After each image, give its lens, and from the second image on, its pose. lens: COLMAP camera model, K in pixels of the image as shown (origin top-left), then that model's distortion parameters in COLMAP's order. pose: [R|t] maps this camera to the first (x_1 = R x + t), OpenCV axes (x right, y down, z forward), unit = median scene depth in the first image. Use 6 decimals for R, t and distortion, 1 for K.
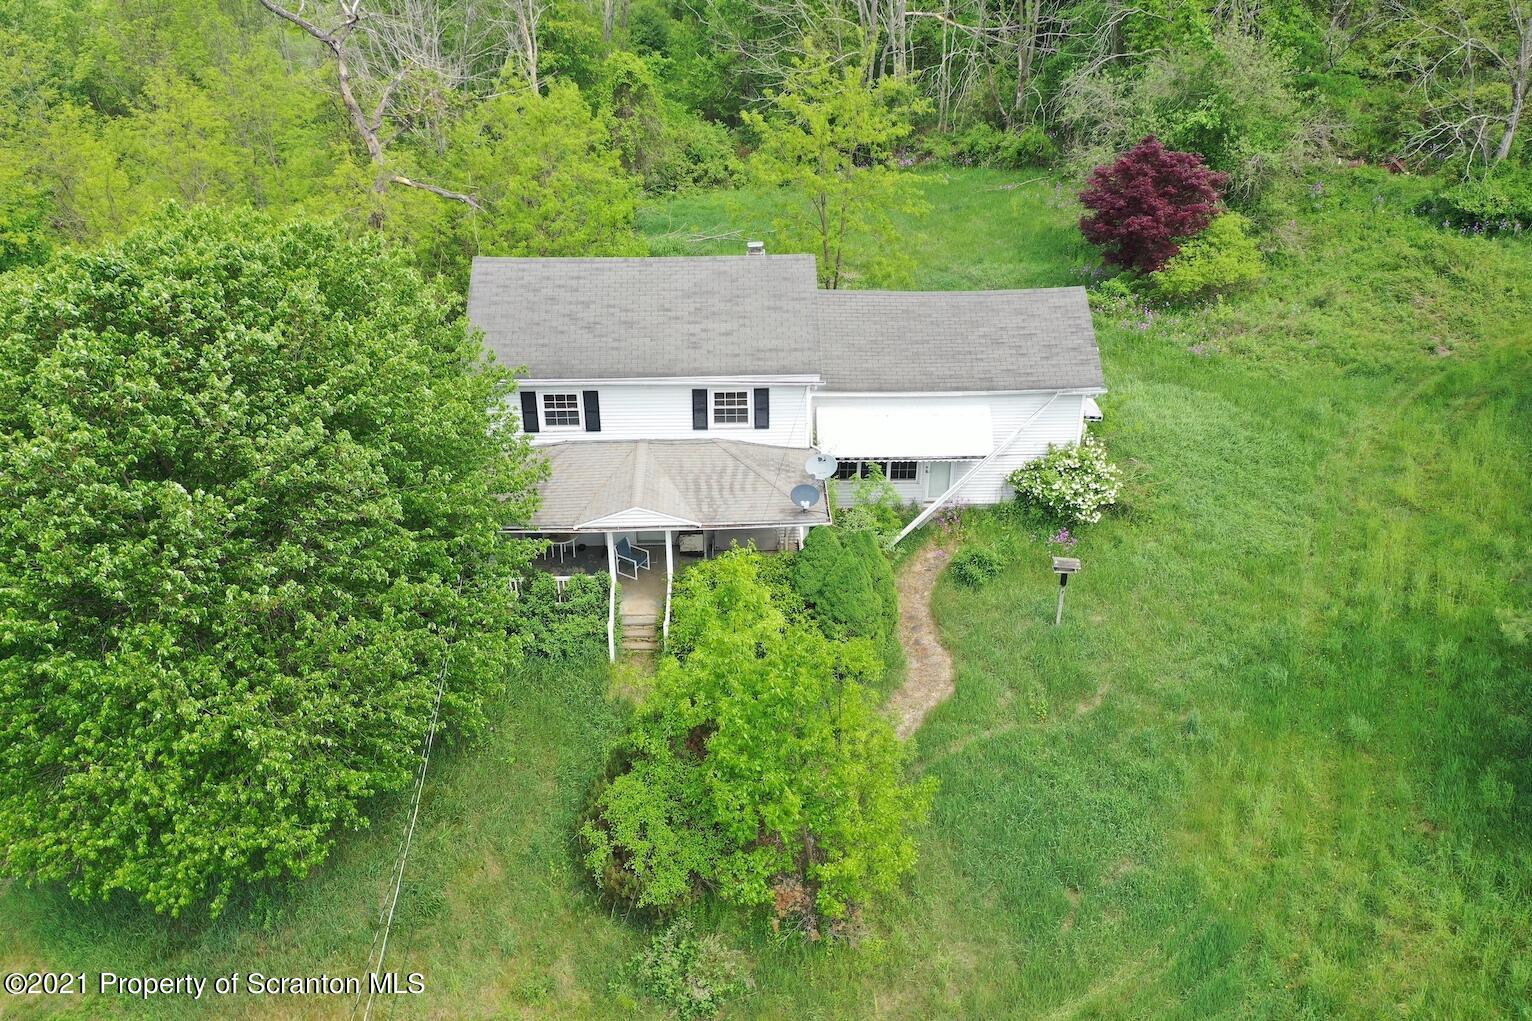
lens RADIAL K [[1213.9, 0, 771.6], [0, 1213.9, 489.8], [0, 0, 1]] dist [0.013678, -0.001705]
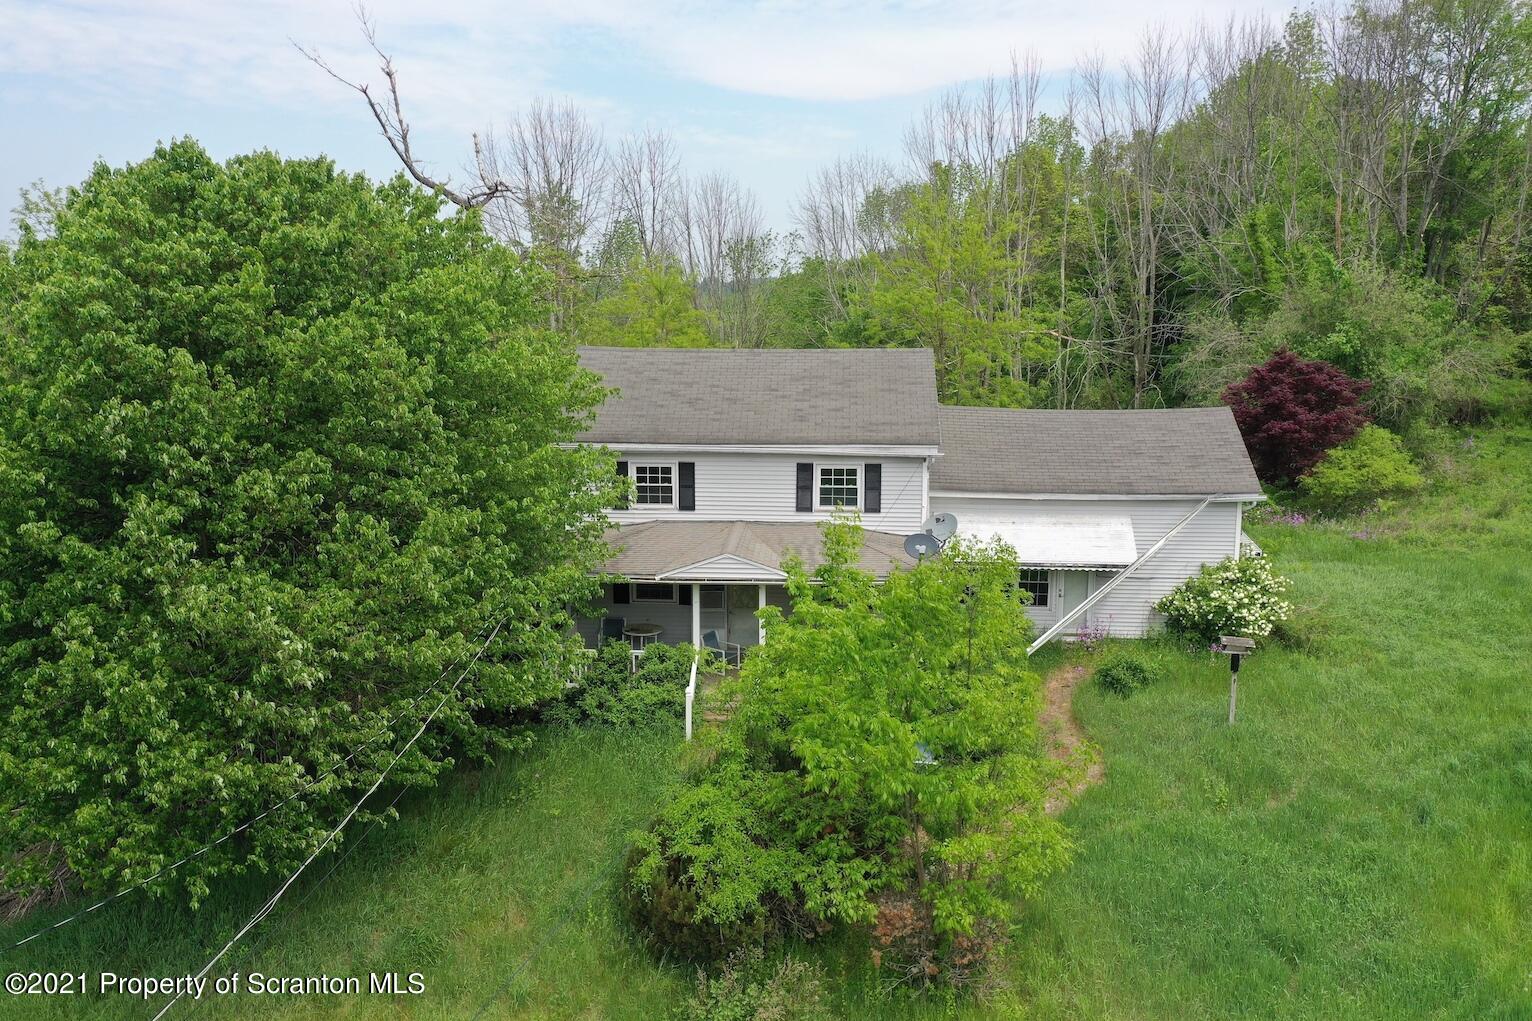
lens RADIAL K [[1213.9, 0, 771.6], [0, 1213.9, 489.8], [0, 0, 1]] dist [0.013678, -0.001705]
pose [[0.995115, 0.017129, -0.097229, 0.004742], [-0.049003, 0.940653, -0.335814, 0.241245], [0.085706, 0.338938, 0.936897, 0.147982]]
